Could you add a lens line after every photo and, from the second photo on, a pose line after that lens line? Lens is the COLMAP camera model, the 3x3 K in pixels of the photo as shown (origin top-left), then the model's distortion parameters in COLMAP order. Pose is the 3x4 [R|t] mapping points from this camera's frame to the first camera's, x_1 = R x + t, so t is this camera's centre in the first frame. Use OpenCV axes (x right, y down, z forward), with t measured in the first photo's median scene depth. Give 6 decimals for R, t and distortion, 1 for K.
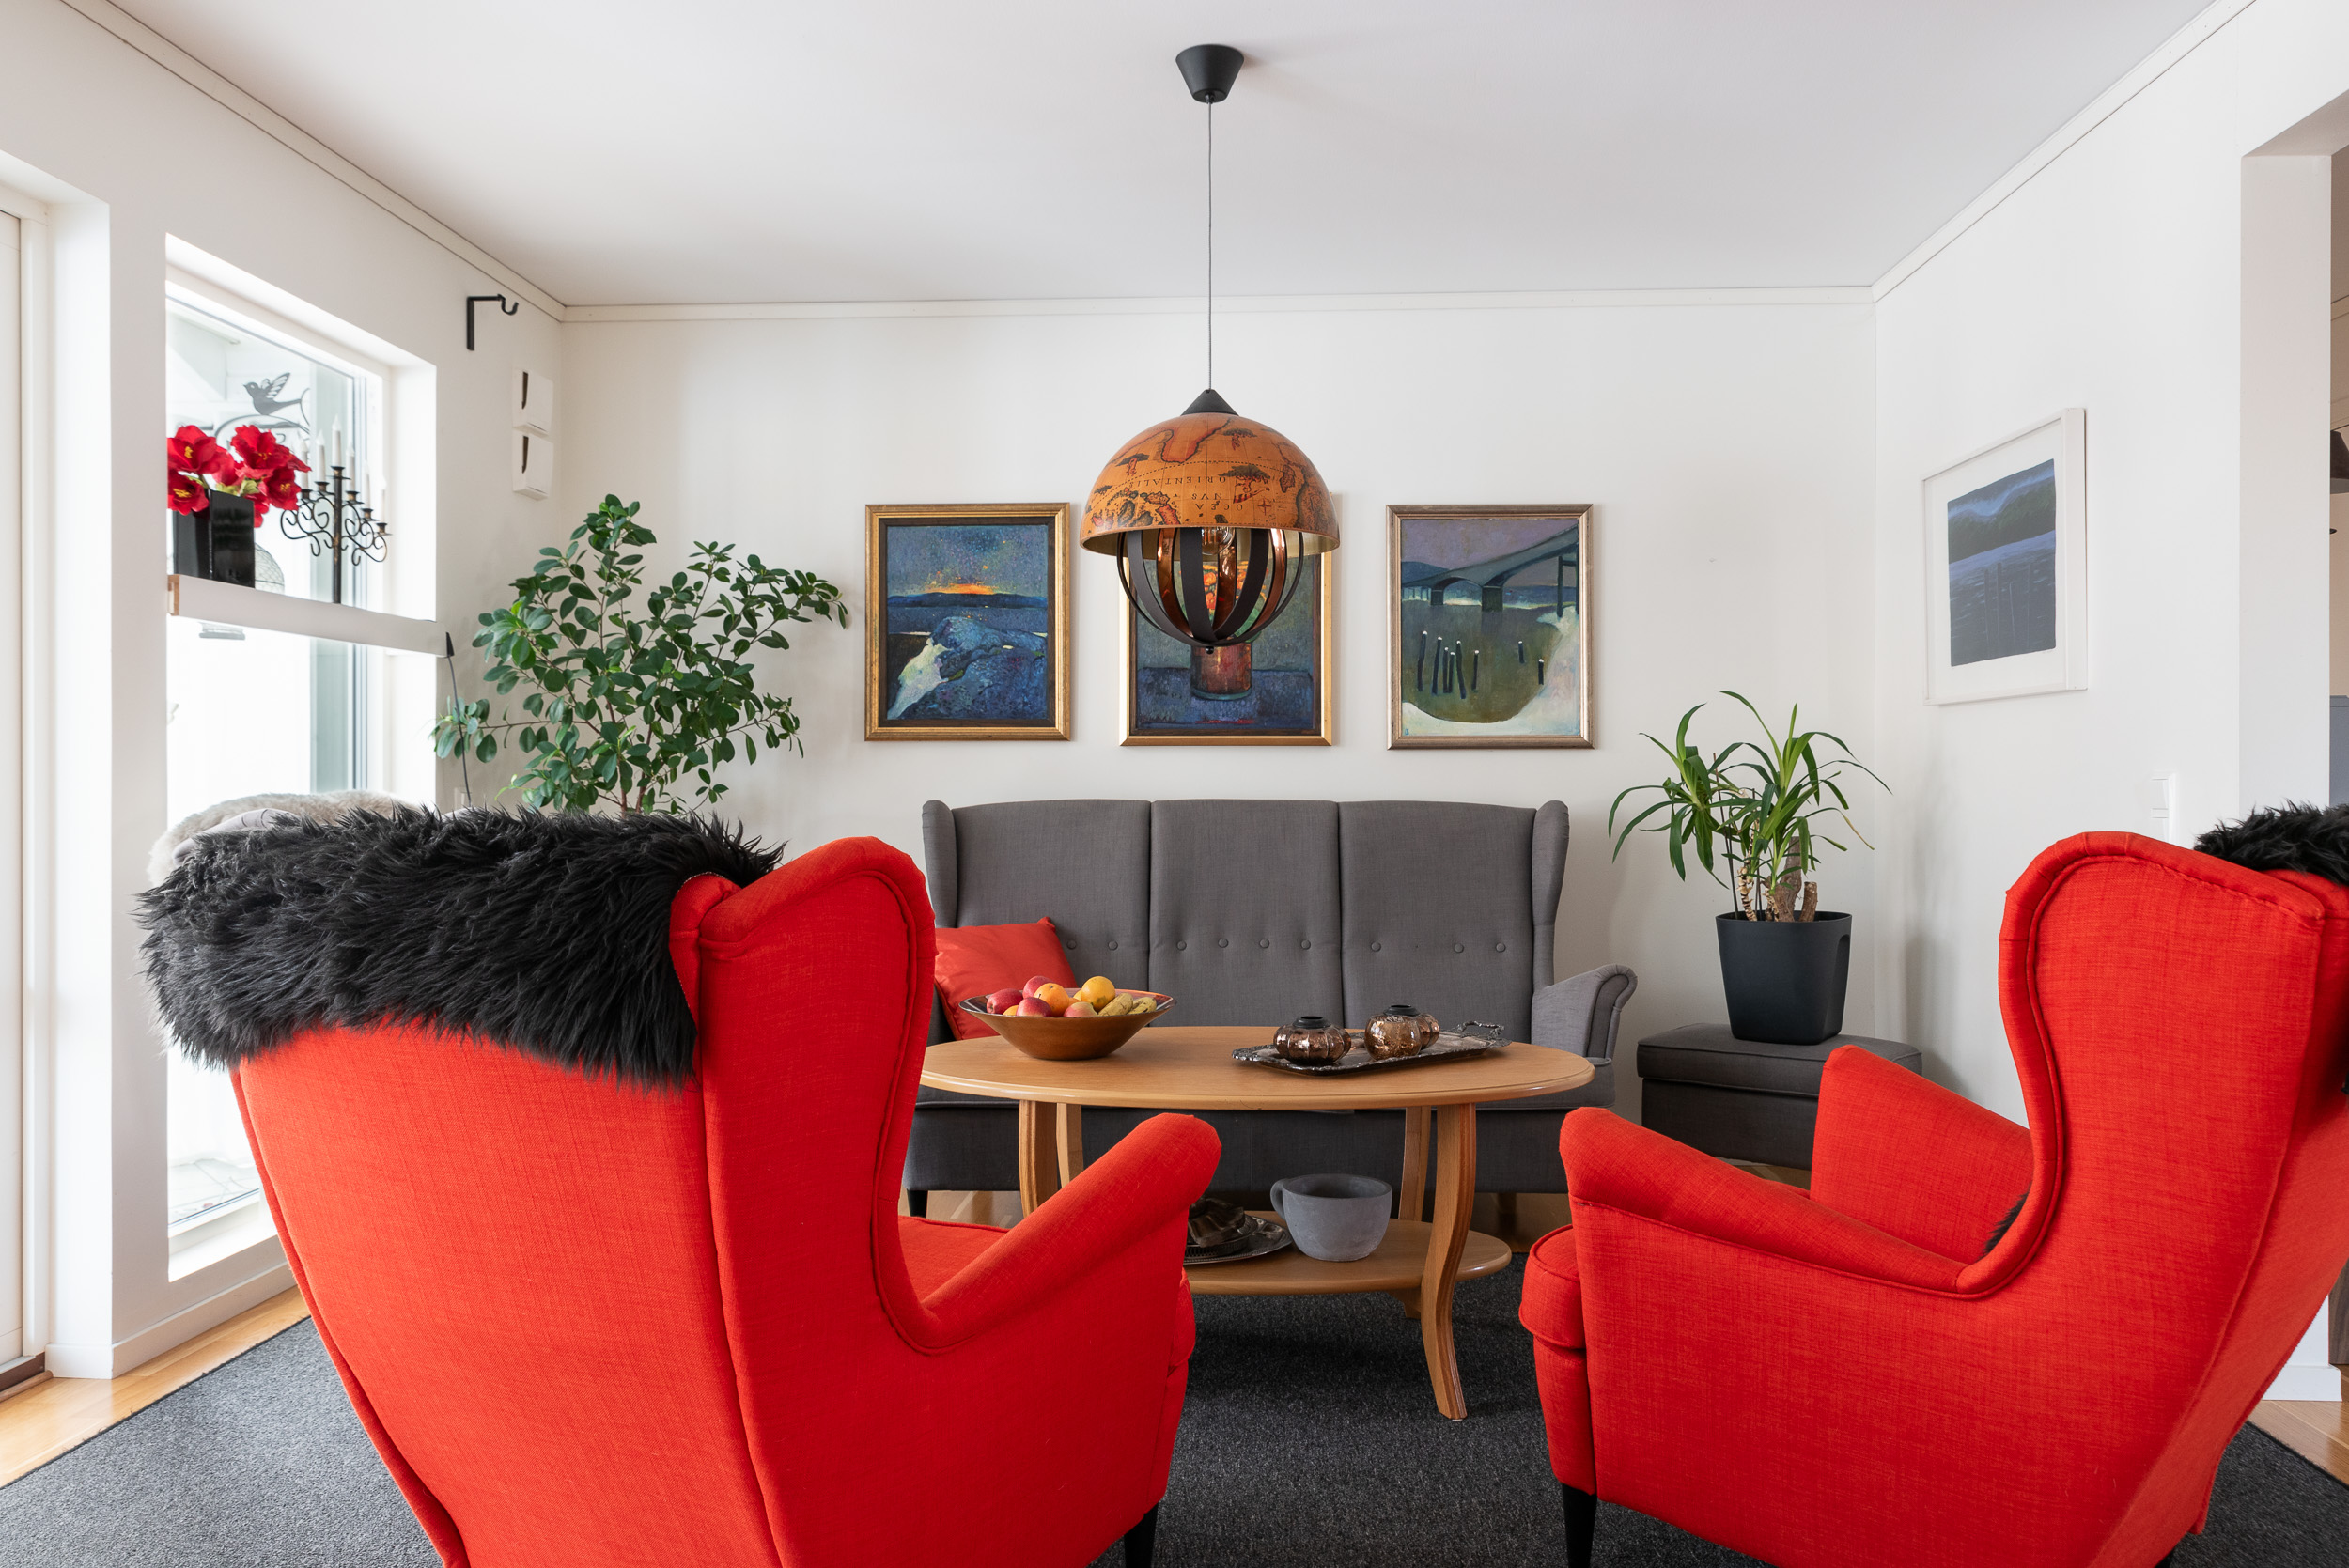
lens RADIAL K [[1627.7, 0, 1174.5], [0, 1627.7, 784.0], [0, 0, 1]] dist [0.005216, -0.000730]
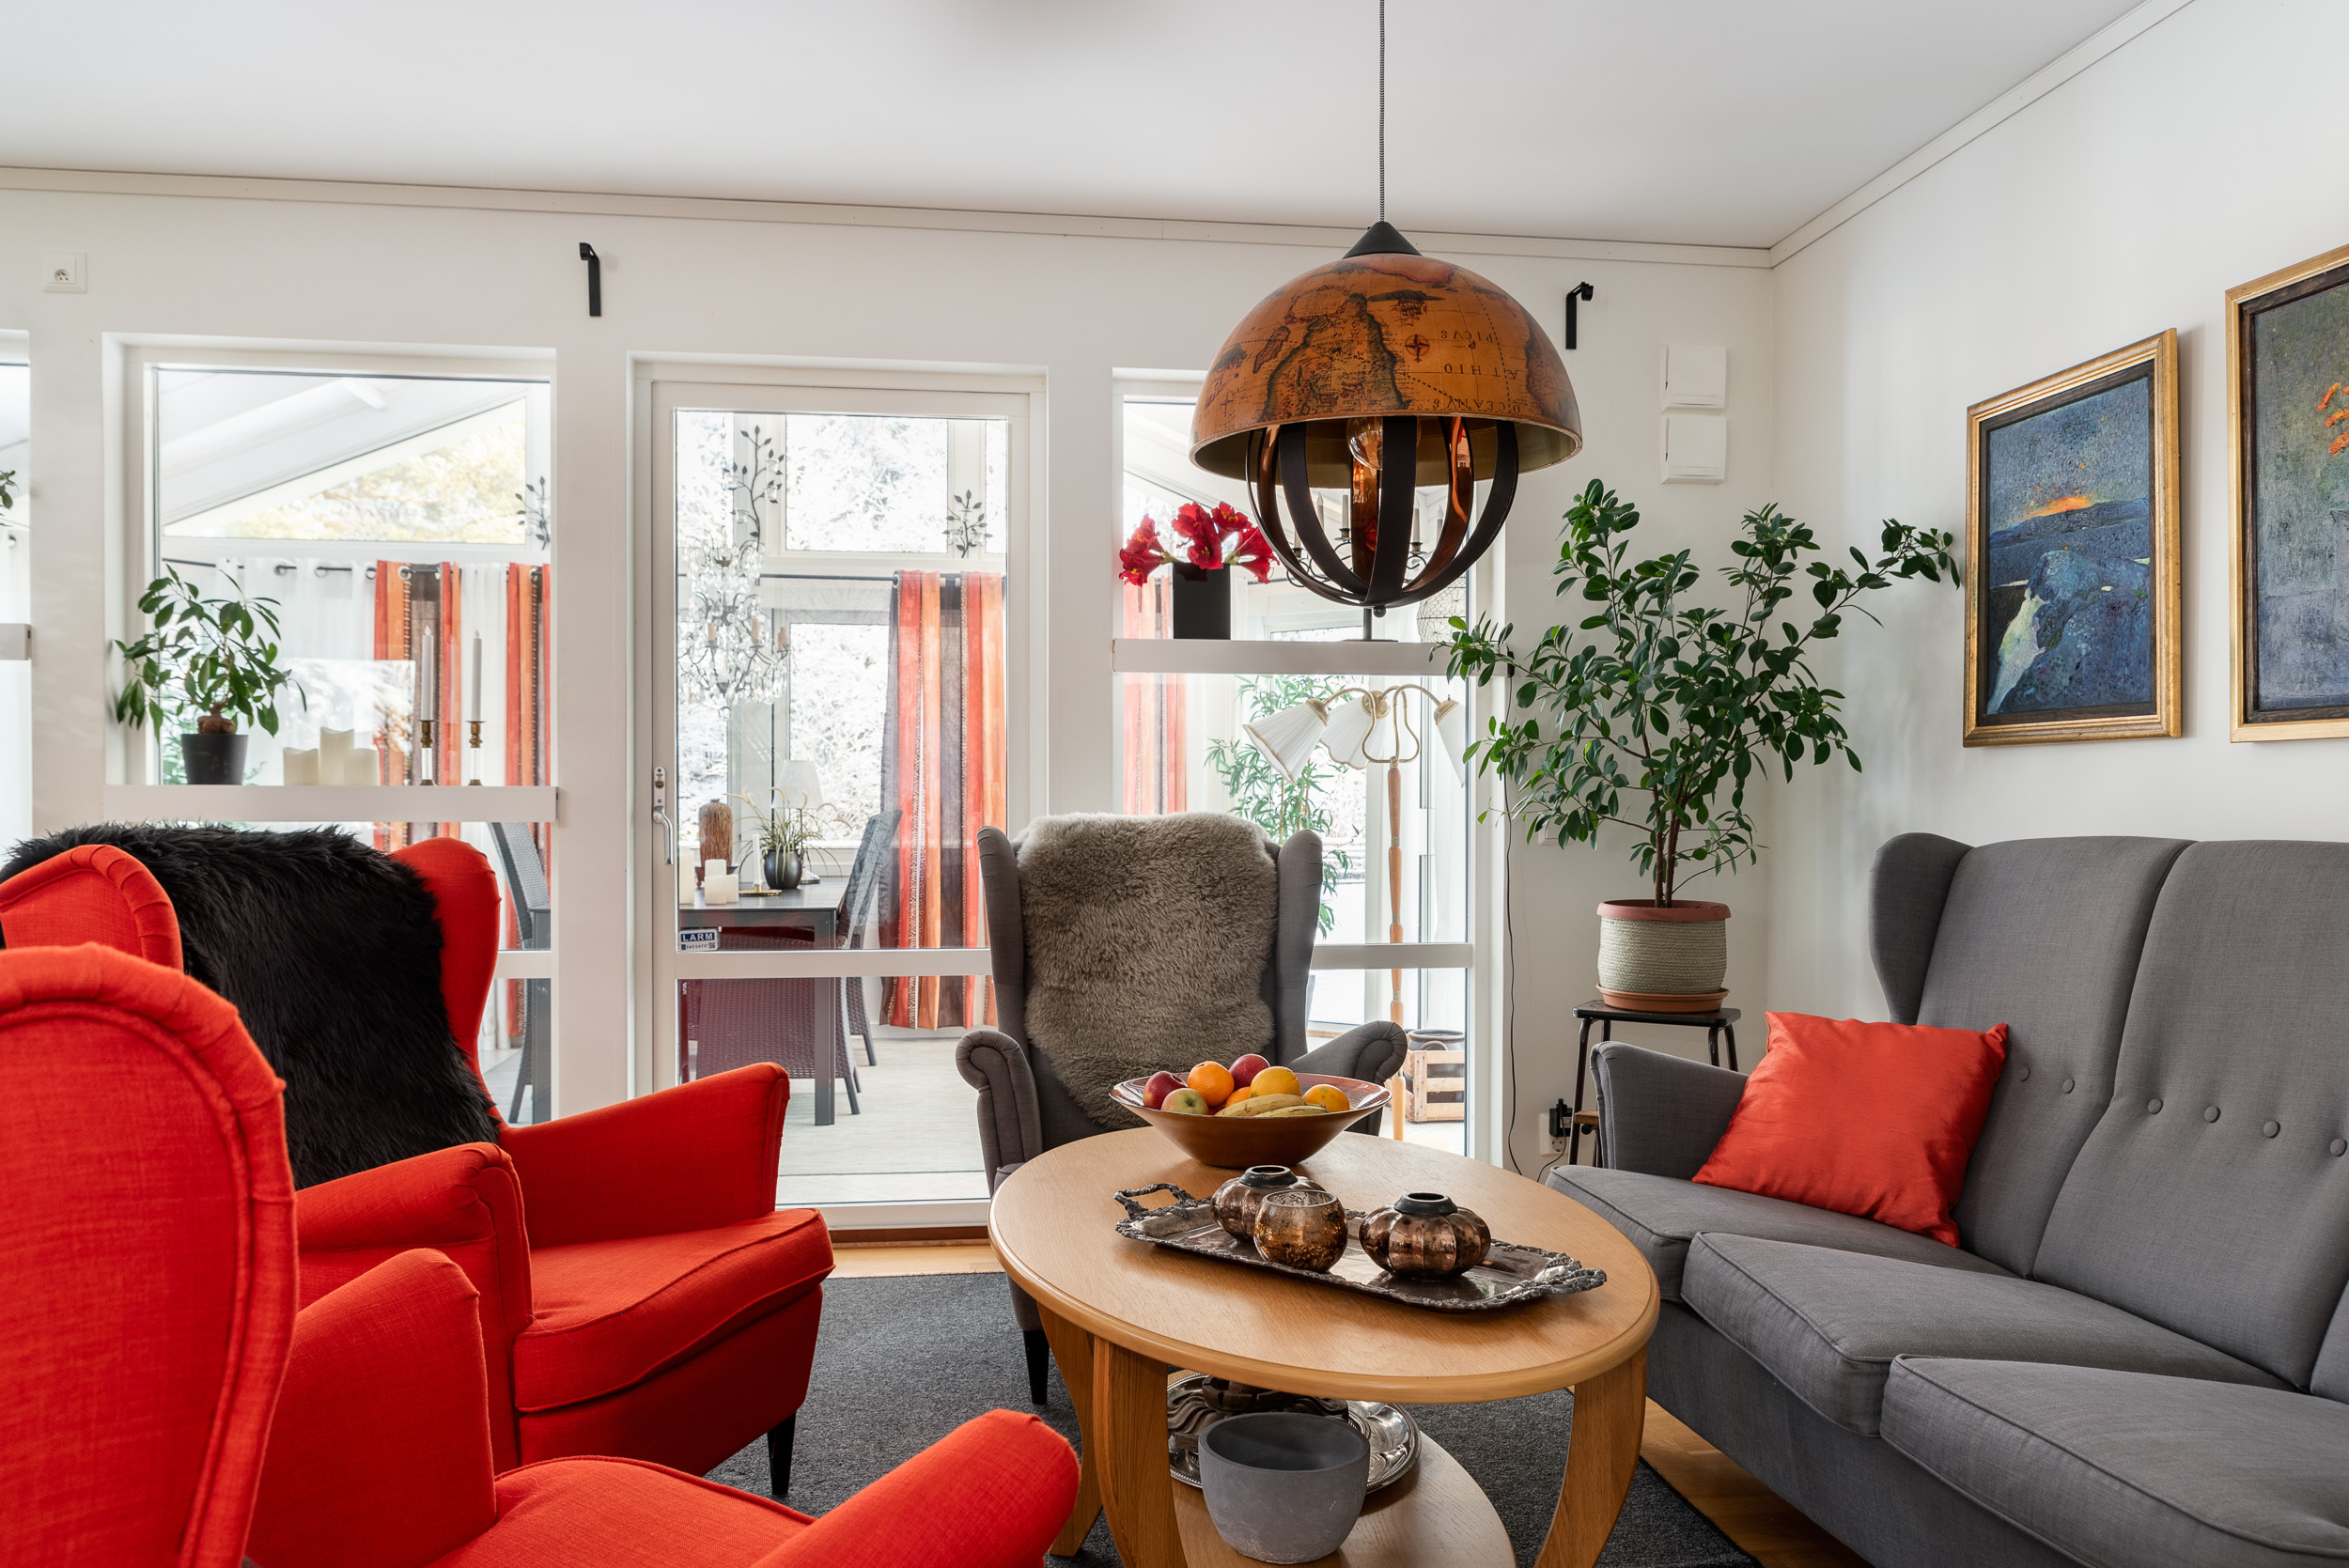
lens RADIAL K [[1818.3, 0, 1174.5], [0, 1818.3, 784.0], [0, 0, 1]] dist [0.005944, 0.004694]
pose [[0.209546, -0.011644, -0.977729, 0.498825], [0.001860, 0.999932, -0.011509, -0.002505], [0.977797, 0.000593, 0.209553, 0.508725]]
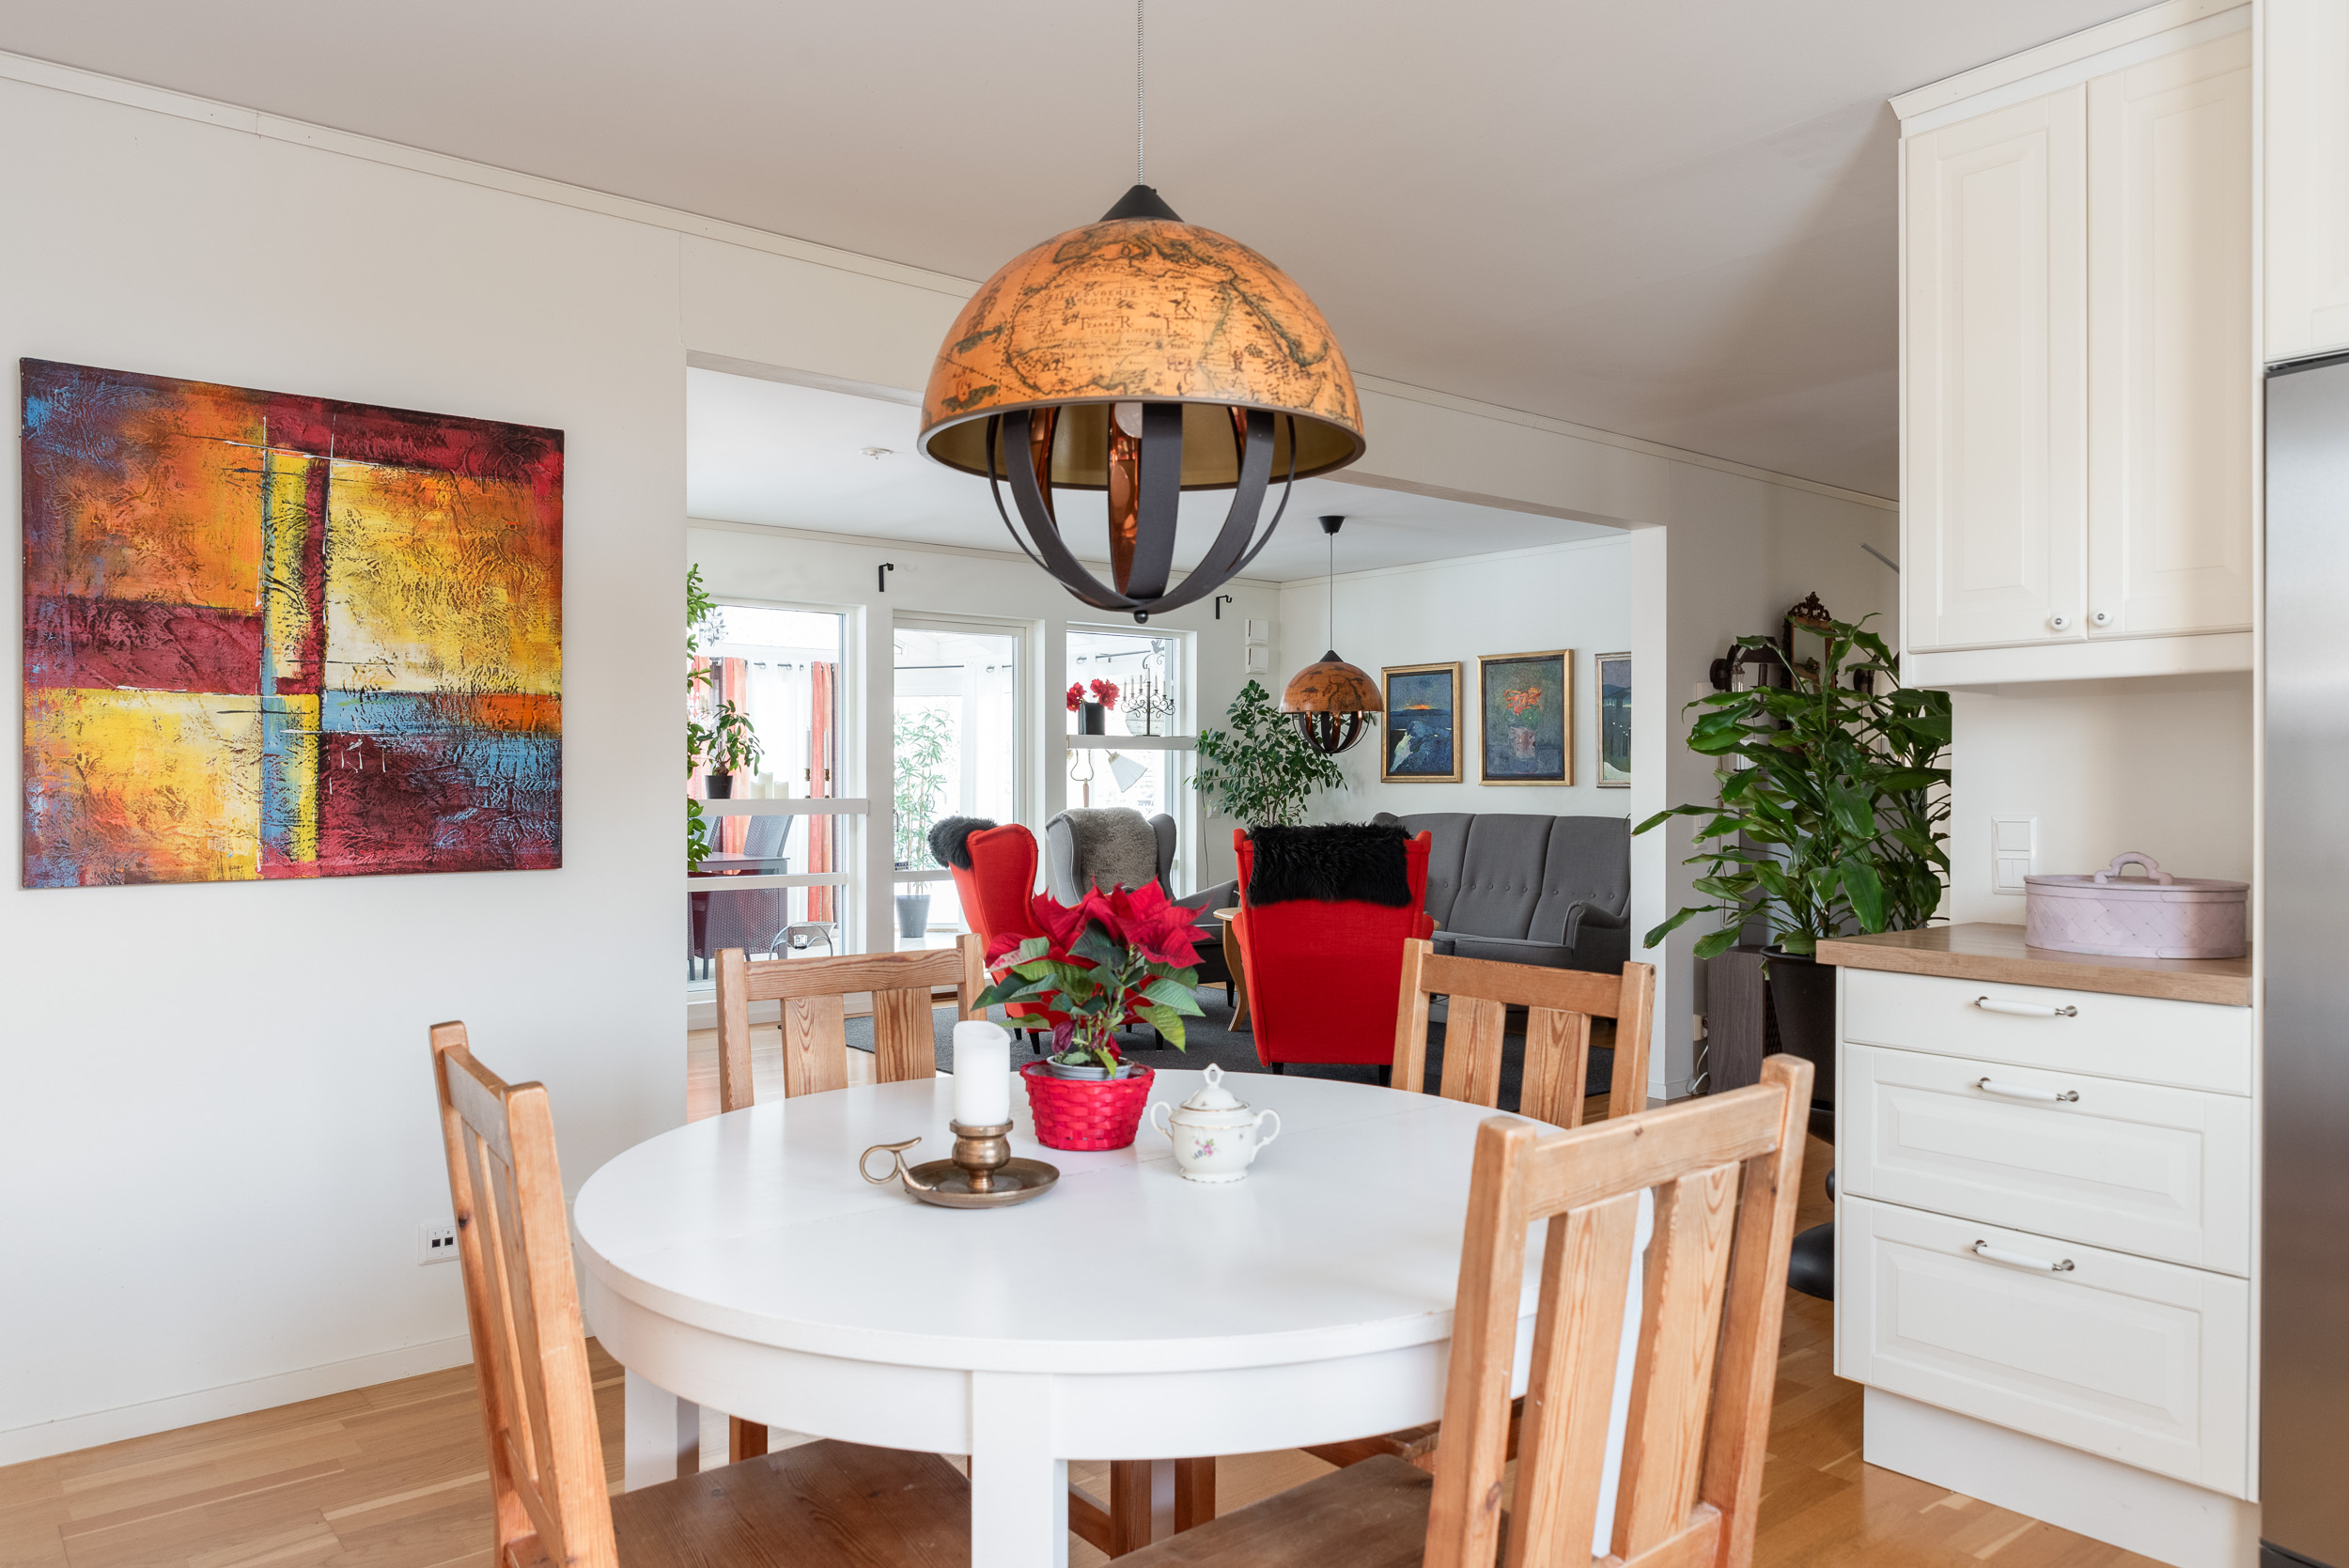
lens RADIAL K [[1627.7, 0, 1174.5], [0, 1627.7, 784.0], [0, 0, 1]] dist [0.005216, -0.000730]
pose [[0.690282, -0.000802, -0.723540, 1.113338], [0.003499, 0.999991, 0.002231, -0.030520], [0.723532, -0.004072, 0.690279, -0.601294]]
